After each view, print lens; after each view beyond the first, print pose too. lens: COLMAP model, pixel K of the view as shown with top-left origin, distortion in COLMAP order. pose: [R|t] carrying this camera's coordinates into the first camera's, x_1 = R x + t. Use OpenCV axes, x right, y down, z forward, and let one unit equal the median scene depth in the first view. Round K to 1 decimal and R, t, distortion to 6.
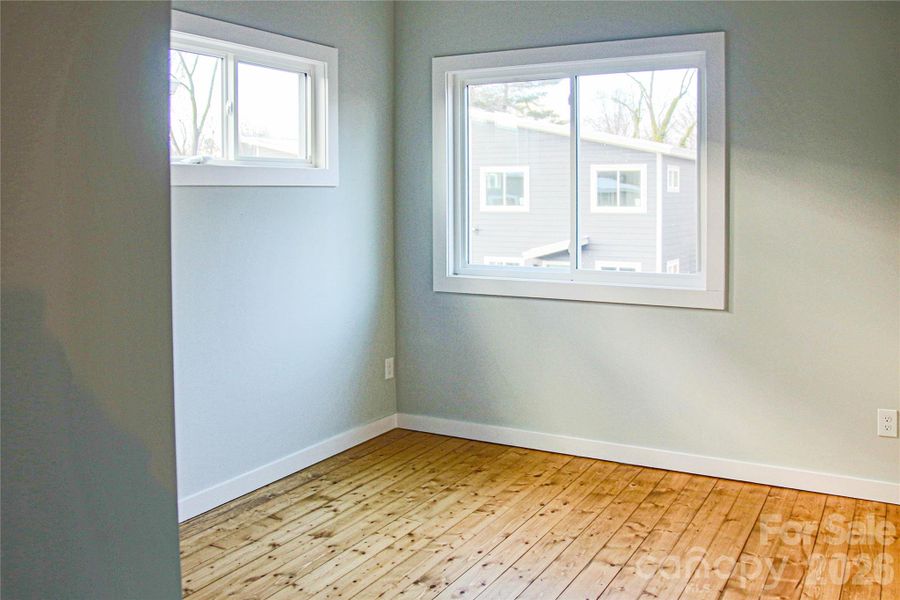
lens RADIAL K [[806.5, 0, 448.0], [0, 806.5, 239.1], [0, 0, 1]] dist [-0.118061, 0.049006]
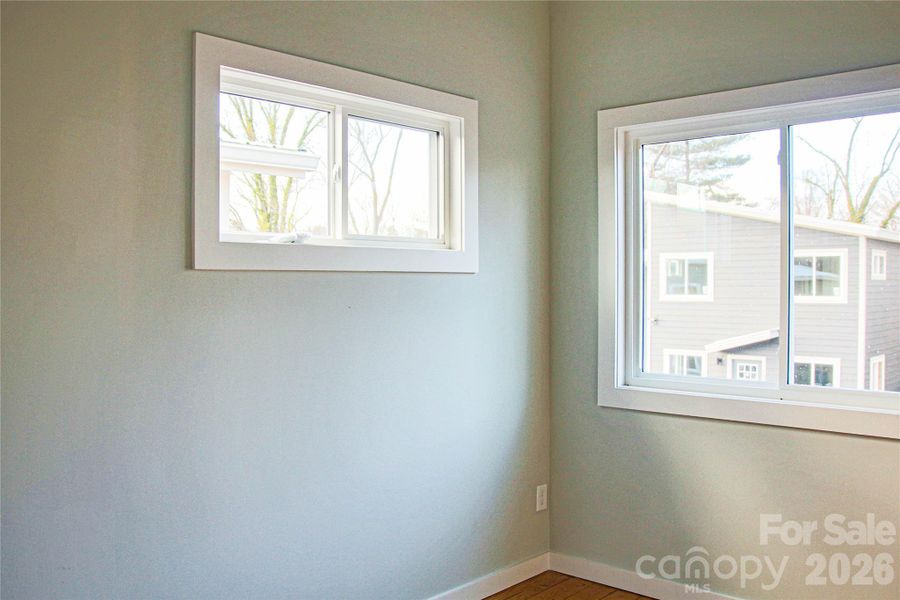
lens RADIAL K [[806.5, 0, 457.6], [0, 806.5, 292.4], [0, 0, 1]] dist [-0.118061, 0.049006]
pose [[0.978577, 0.007392, -0.205749, 0.008970], [-0.015918, 0.999080, -0.039818, -0.013113], [0.205266, 0.042240, 0.977794, 0.206821]]
